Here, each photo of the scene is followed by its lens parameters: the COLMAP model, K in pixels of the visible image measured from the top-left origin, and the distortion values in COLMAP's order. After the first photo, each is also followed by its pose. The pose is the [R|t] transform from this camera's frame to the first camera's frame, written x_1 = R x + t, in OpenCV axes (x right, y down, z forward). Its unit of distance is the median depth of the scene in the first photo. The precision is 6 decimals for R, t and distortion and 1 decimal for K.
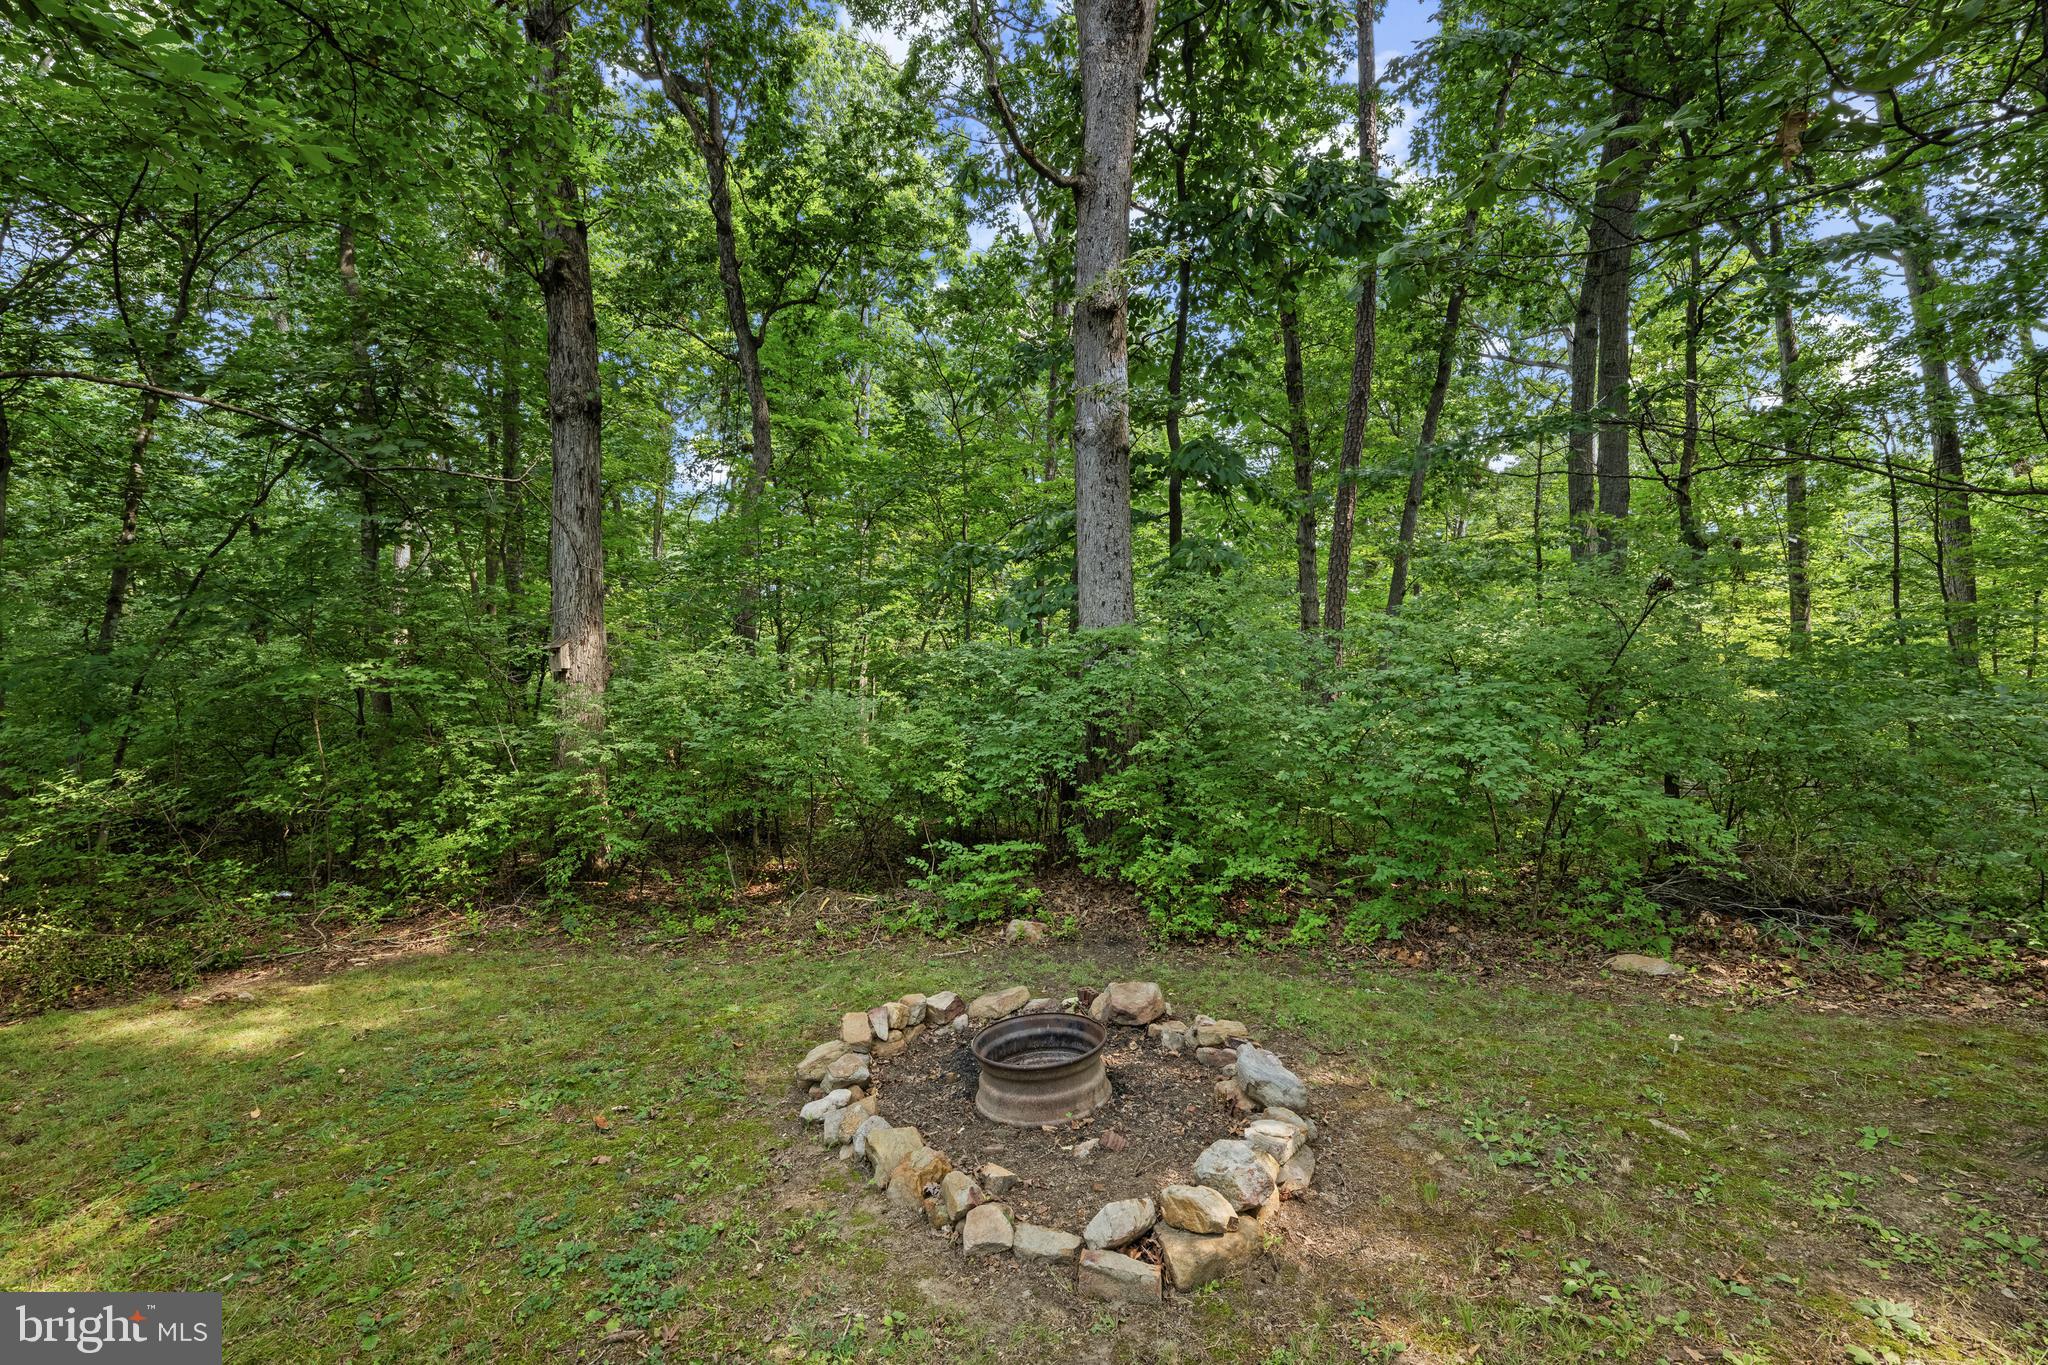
lens RADIAL K [[869.9, 0, 1024.9], [0, 869.9, 678.4], [0, 0, 1]] dist [0.001478, 0.000214]
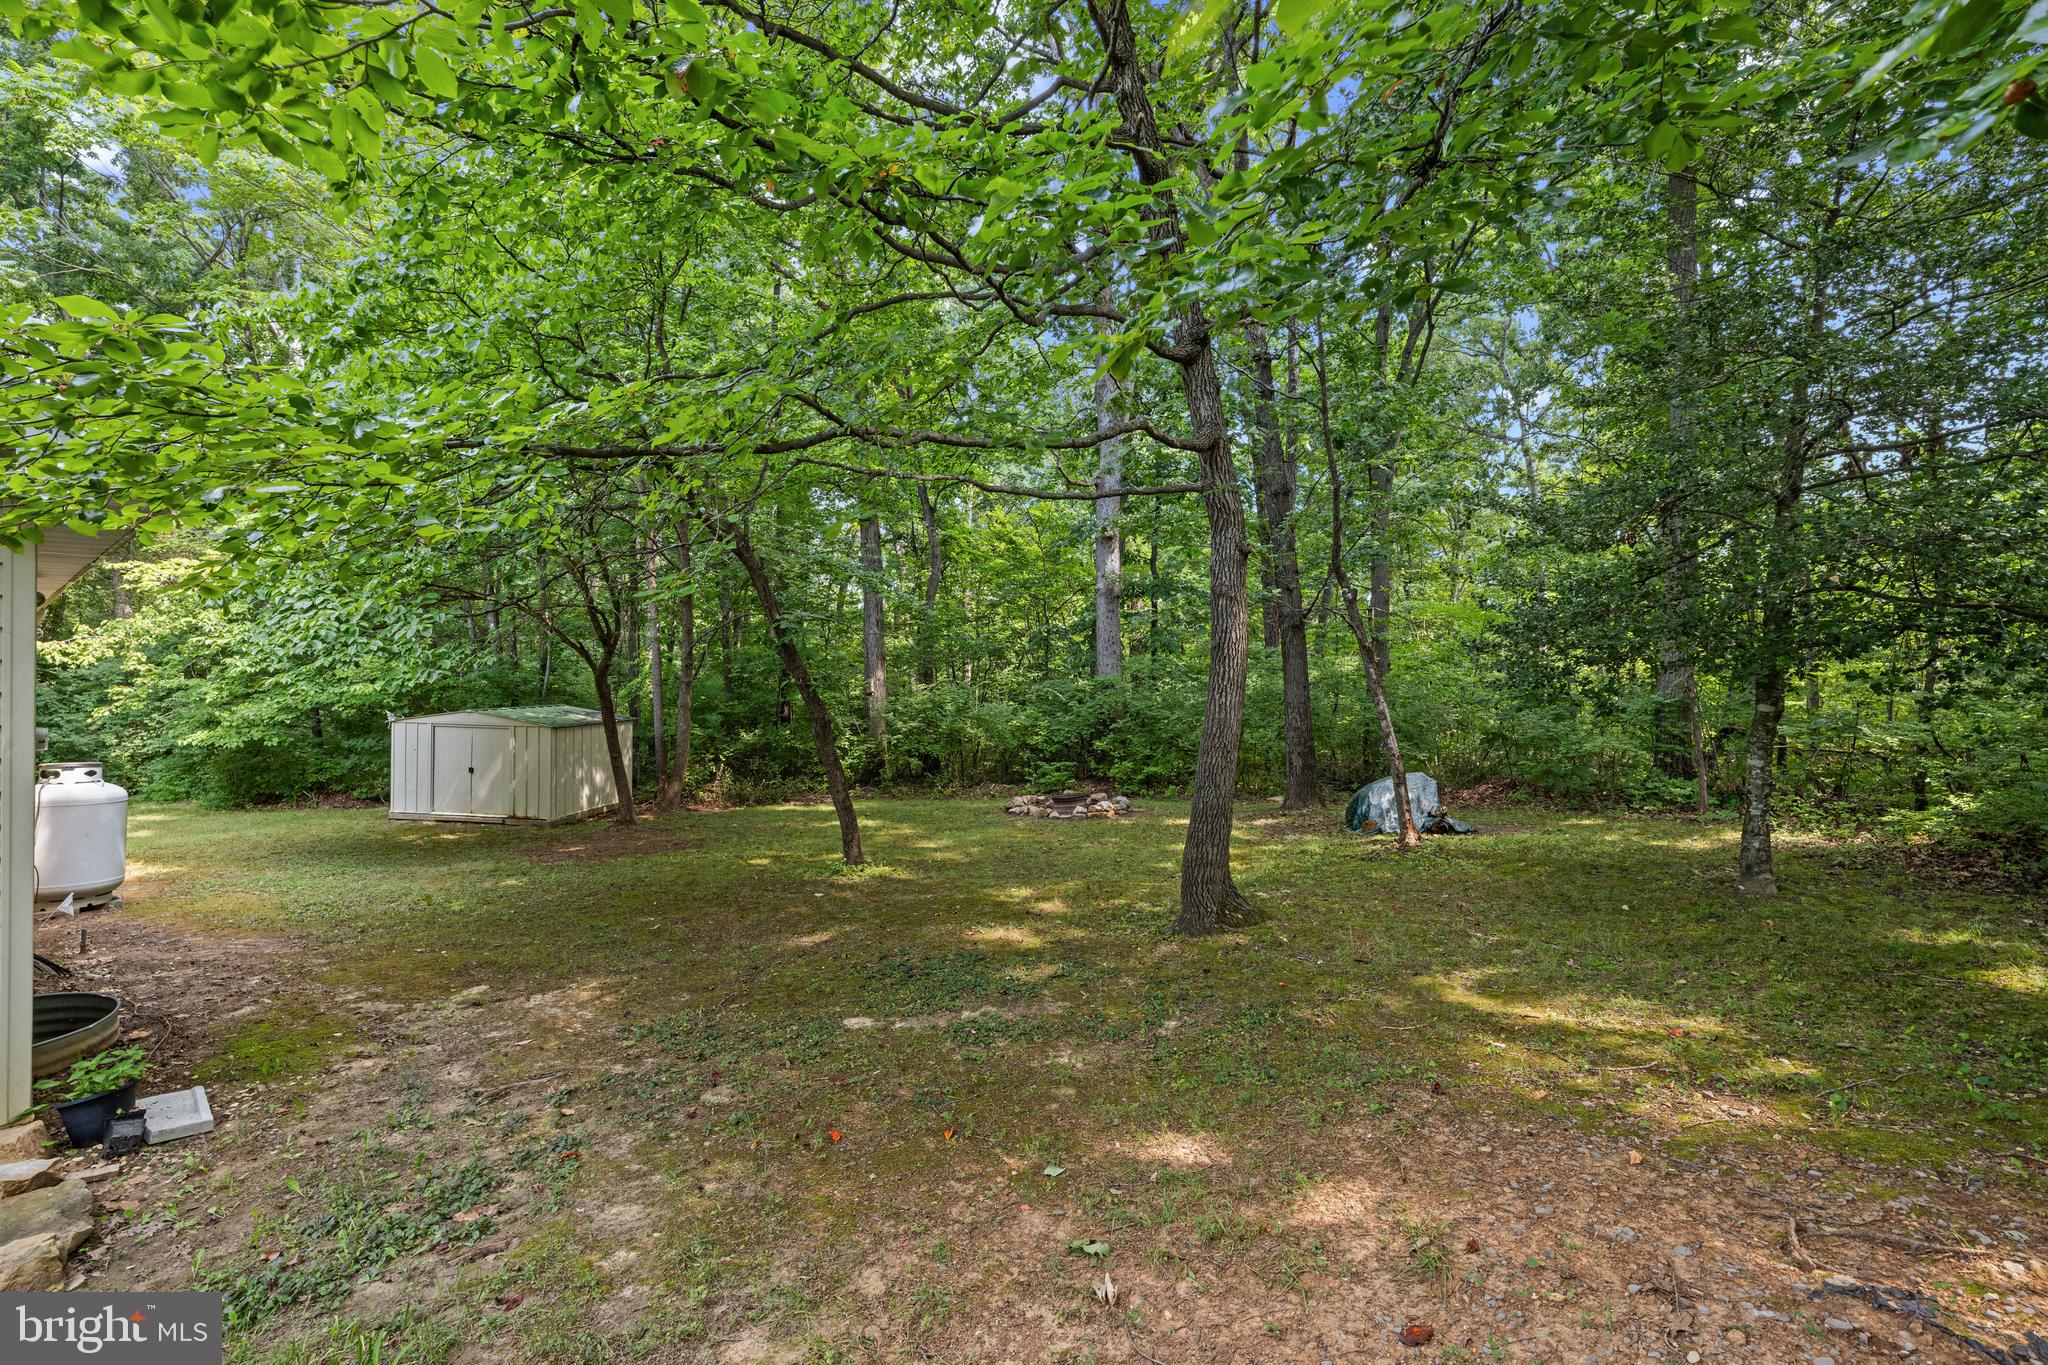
lens RADIAL K [[869.9, 0, 1024.9], [0, 869.9, 678.4], [0, 0, 1]] dist [0.001478, 0.000214]
pose [[0.995630, 0.007348, -0.093098, 0.100957], [-0.007711, 0.999964, -0.003547, -0.049388], [0.093069, 0.004249, 0.995651, -1.547519]]
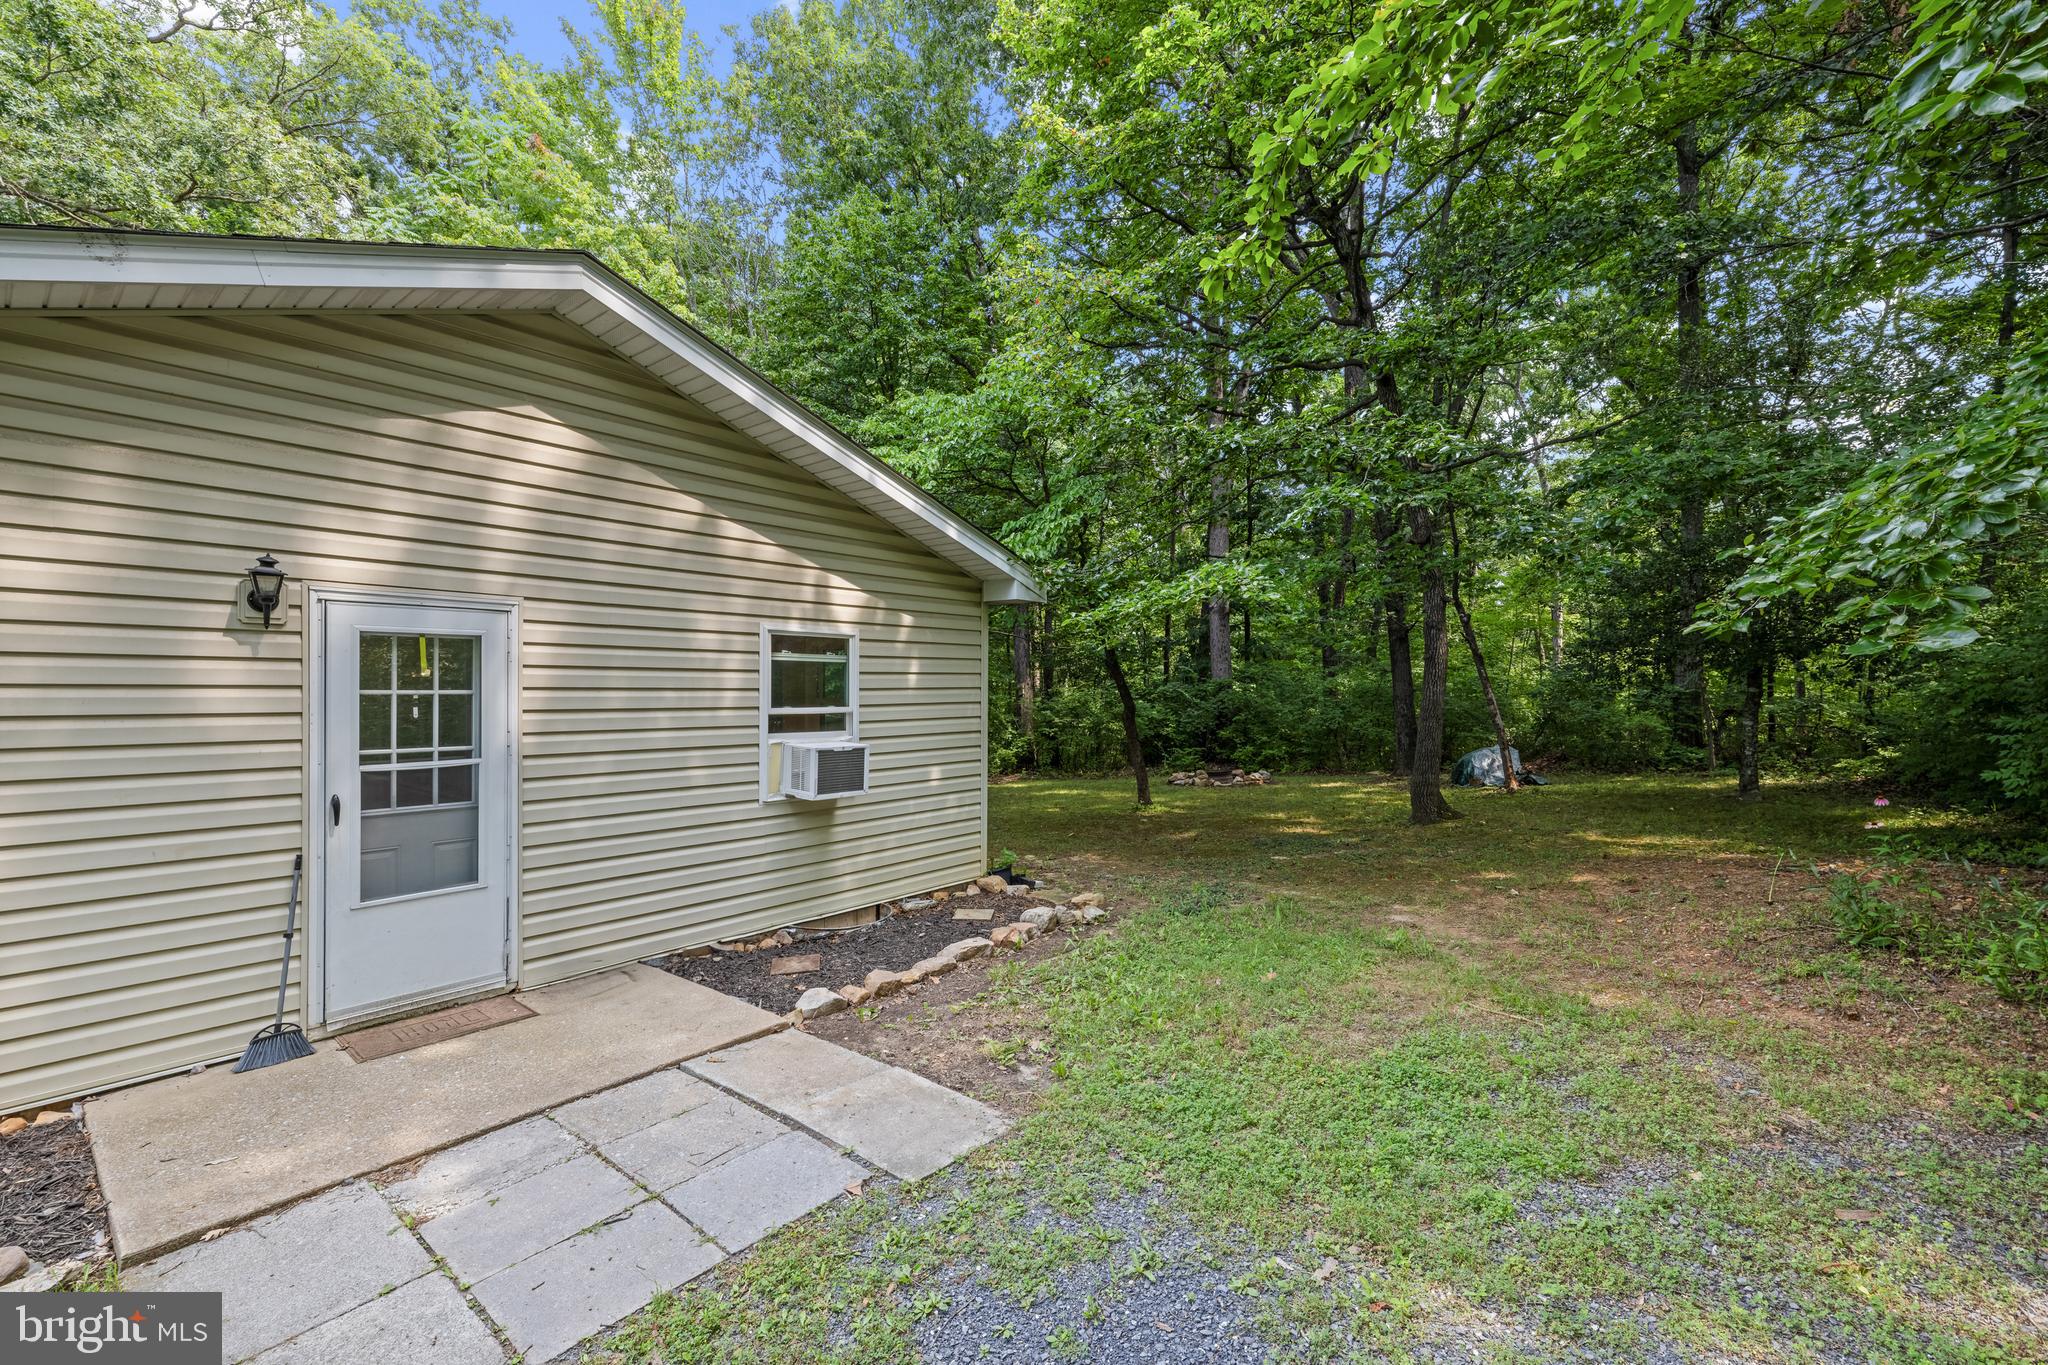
lens RADIAL K [[869.9, 0, 1024.9], [0, 869.9, 678.4], [0, 0, 1]] dist [0.001478, 0.000214]
pose [[0.995790, -0.006570, -0.091428, -0.337656], [0.005696, 0.999936, -0.009819, -0.039414], [0.091486, 0.009257, 0.995763, -2.196308]]
